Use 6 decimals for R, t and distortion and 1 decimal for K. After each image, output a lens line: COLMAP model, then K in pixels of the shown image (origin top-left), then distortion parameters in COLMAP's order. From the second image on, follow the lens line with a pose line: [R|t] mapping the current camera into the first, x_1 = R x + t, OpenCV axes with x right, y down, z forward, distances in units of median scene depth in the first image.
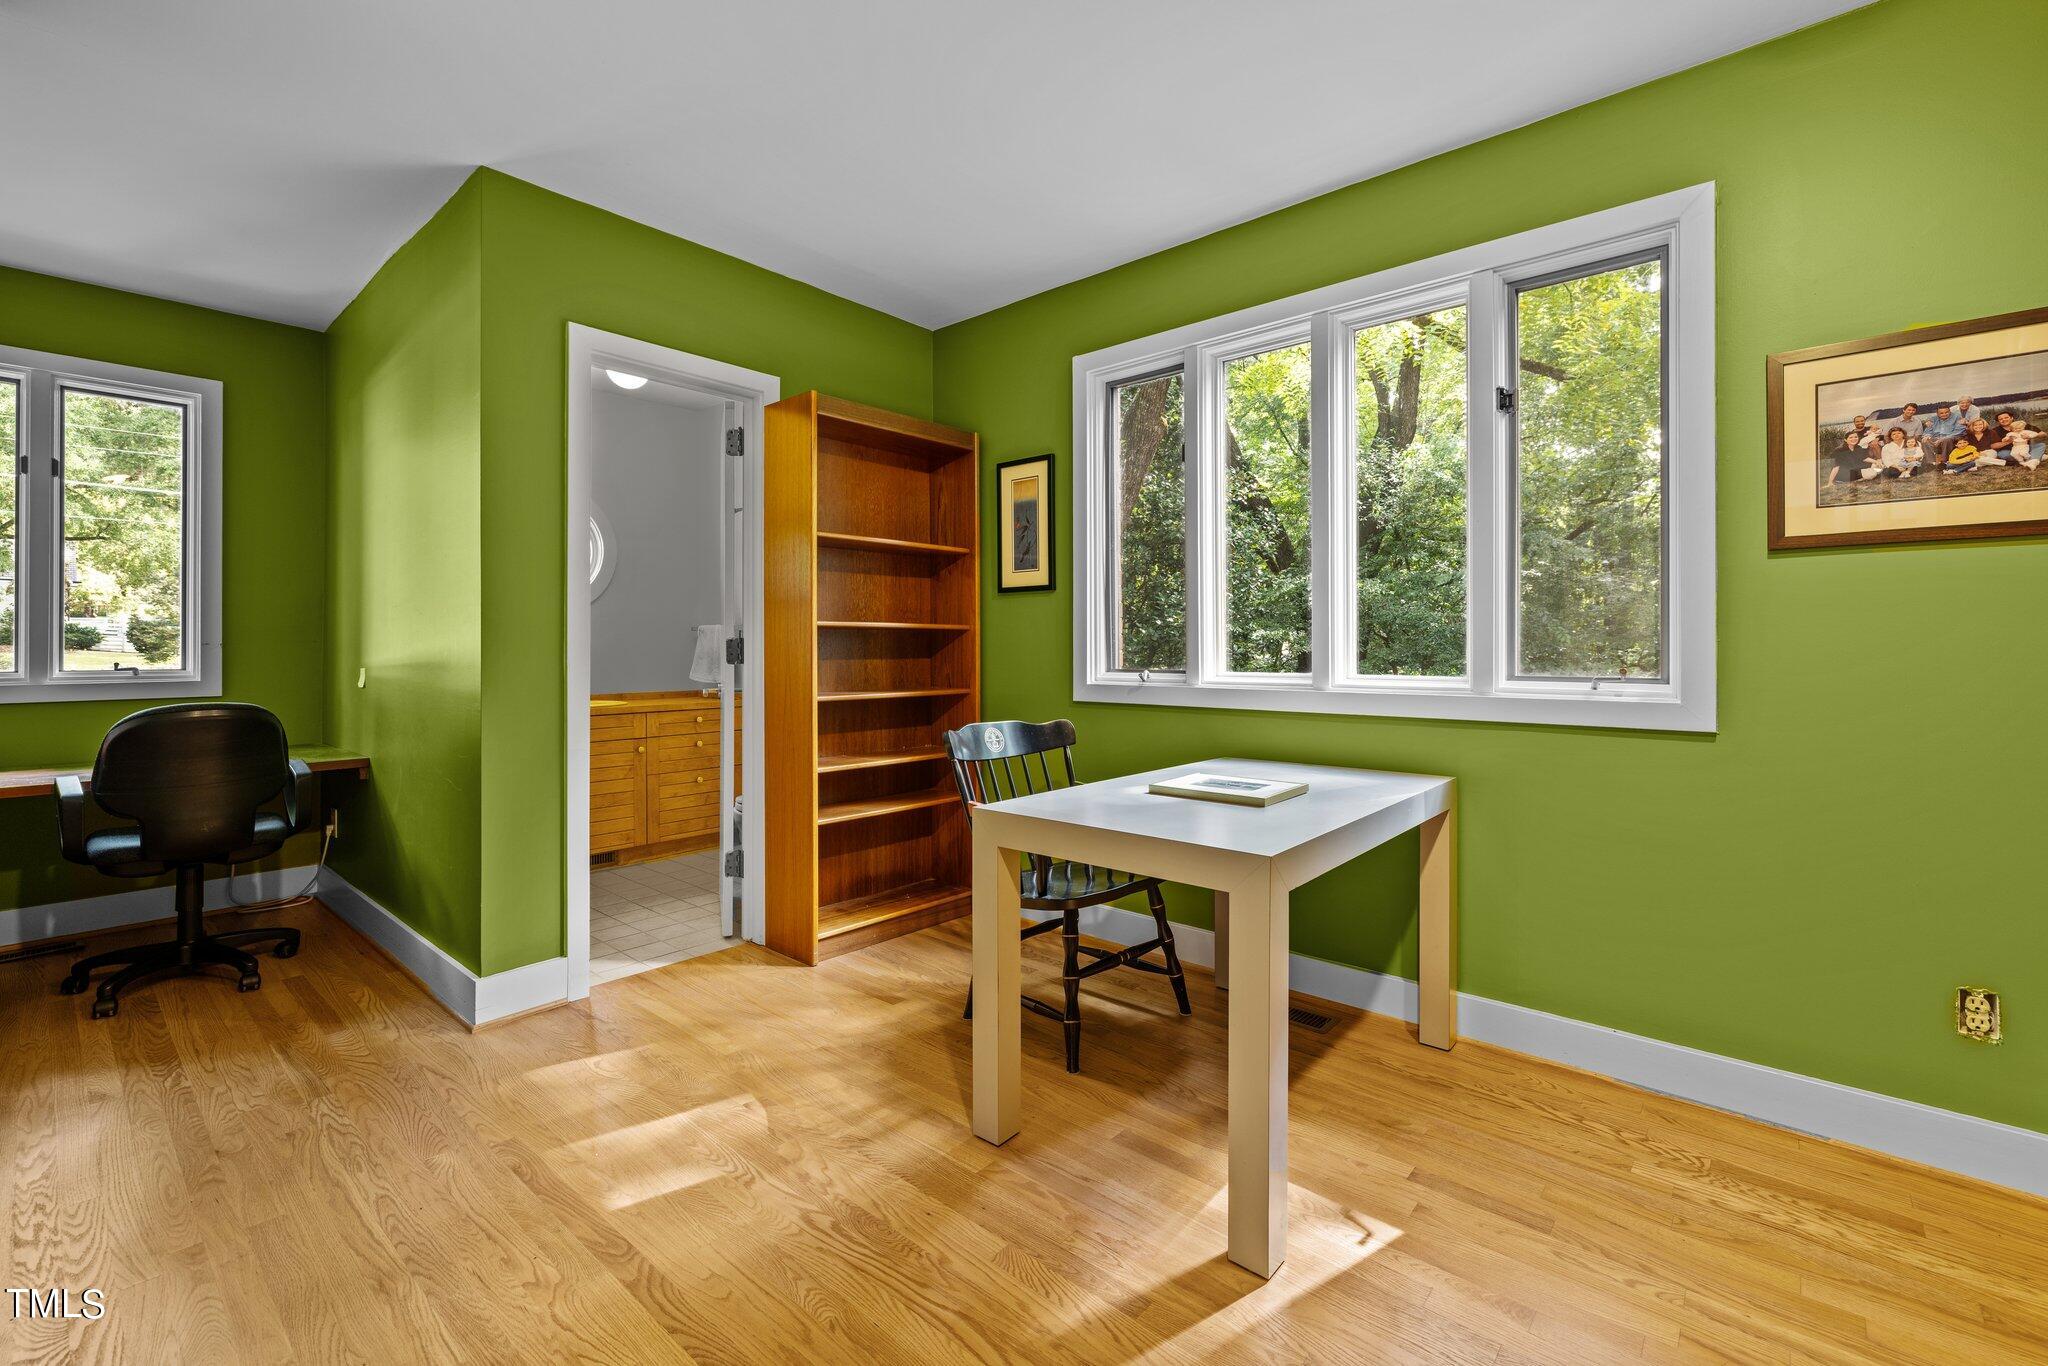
lens RADIAL K [[856.2, 0, 1011.3], [0, 856.2, 675.1], [0, 0, 1]] dist [-0.002007, 0.000127]
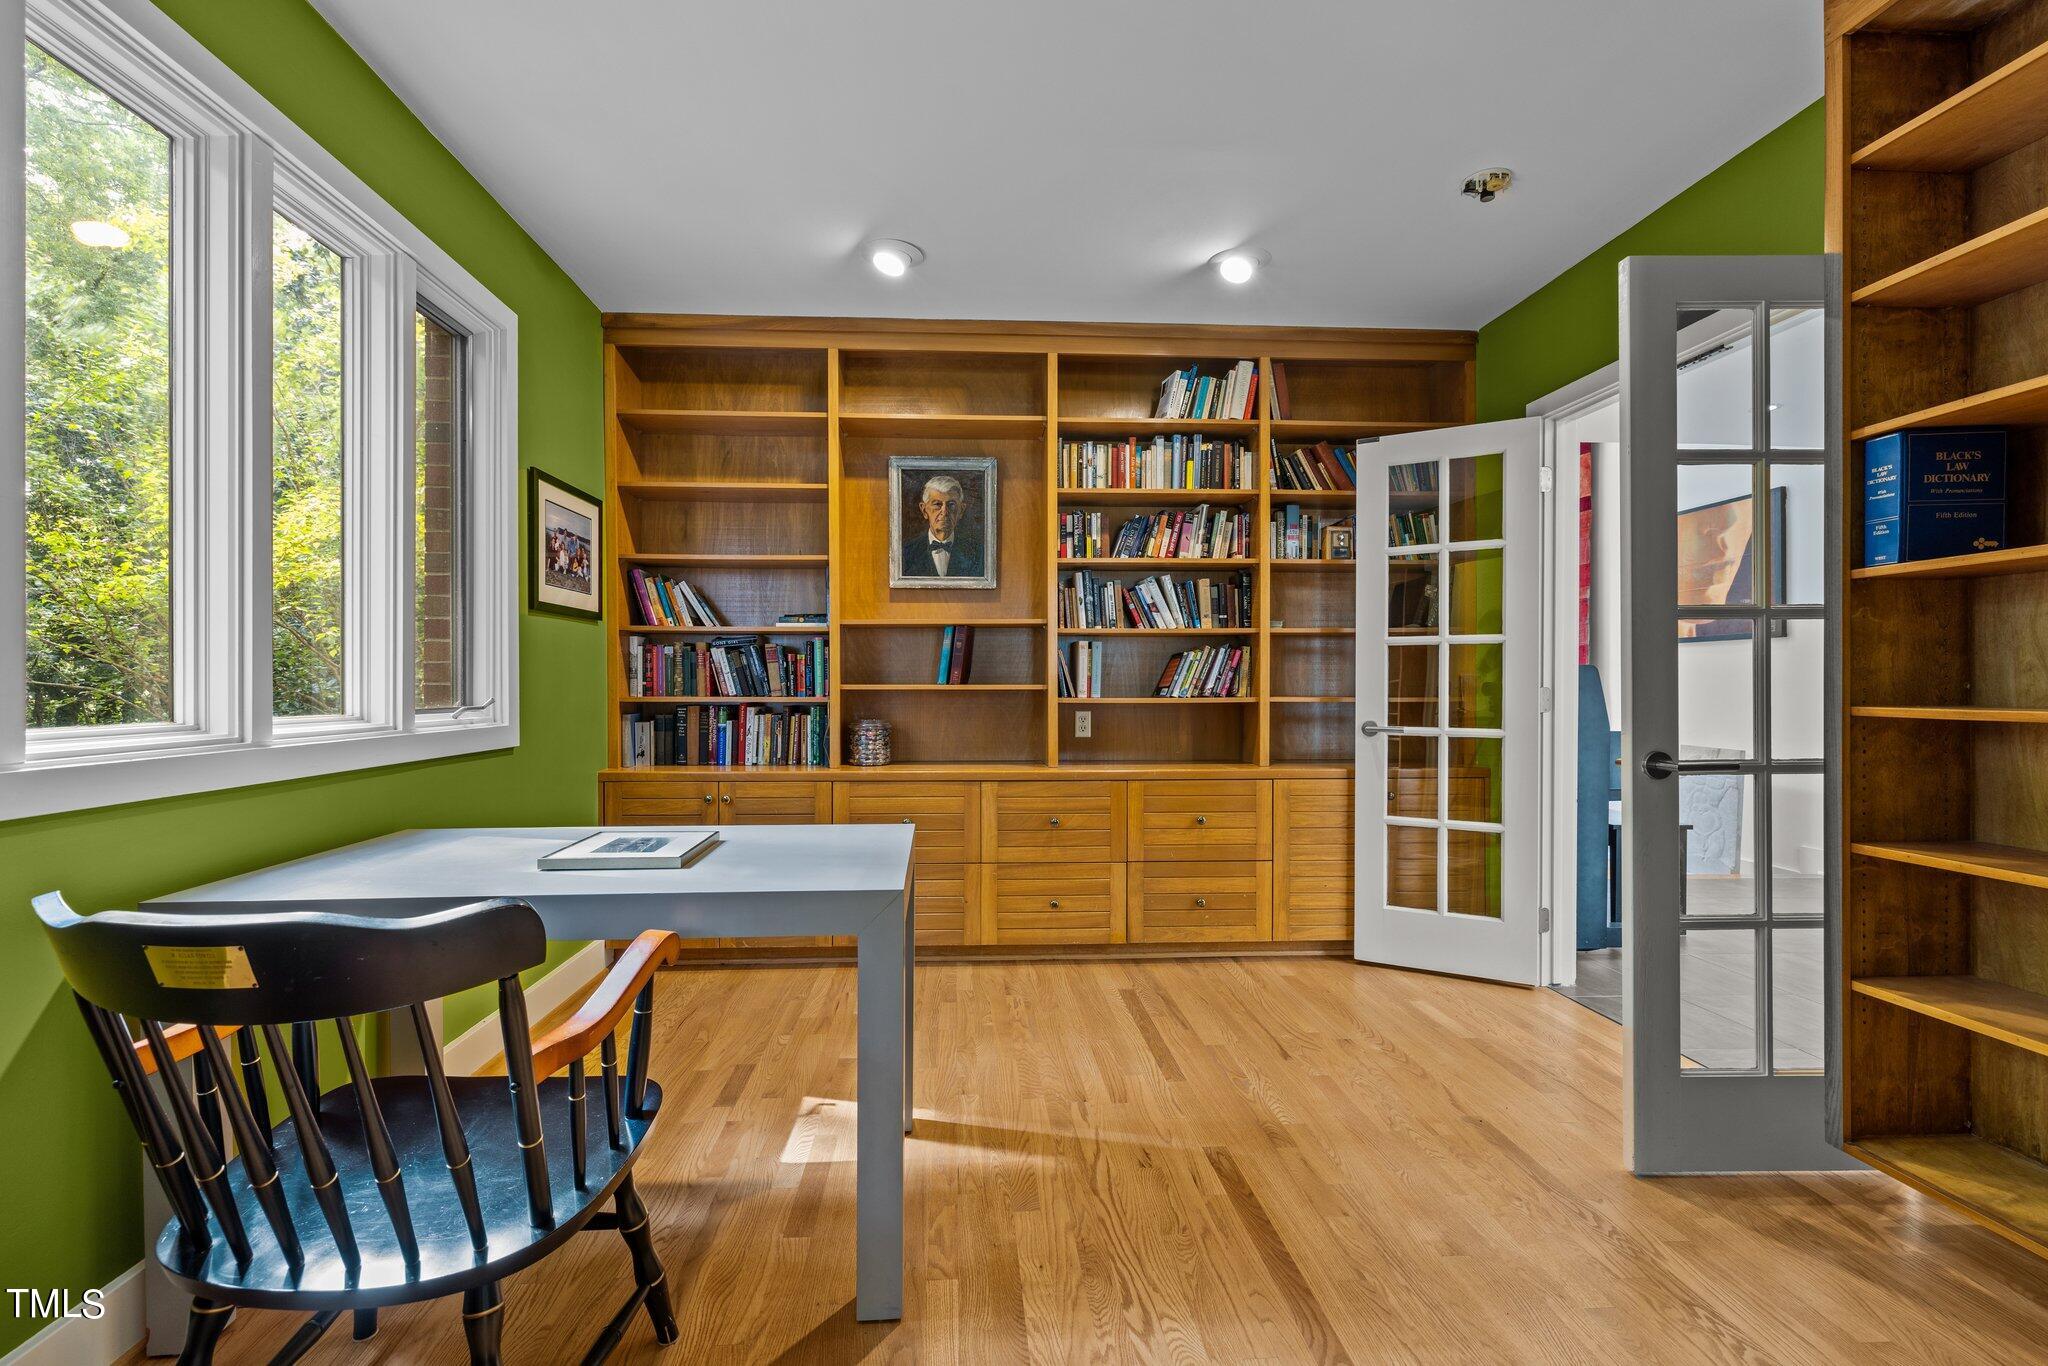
lens RADIAL K [[856.2, 0, 1011.3], [0, 856.2, 675.1], [0, 0, 1]] dist [-0.002007, 0.000127]
pose [[-0.699636, -0.005294, 0.714480, -0.759797], [0.028293, 0.998983, 0.035106, -0.078141], [-0.713939, 0.044776, -0.698775, 1.664822]]
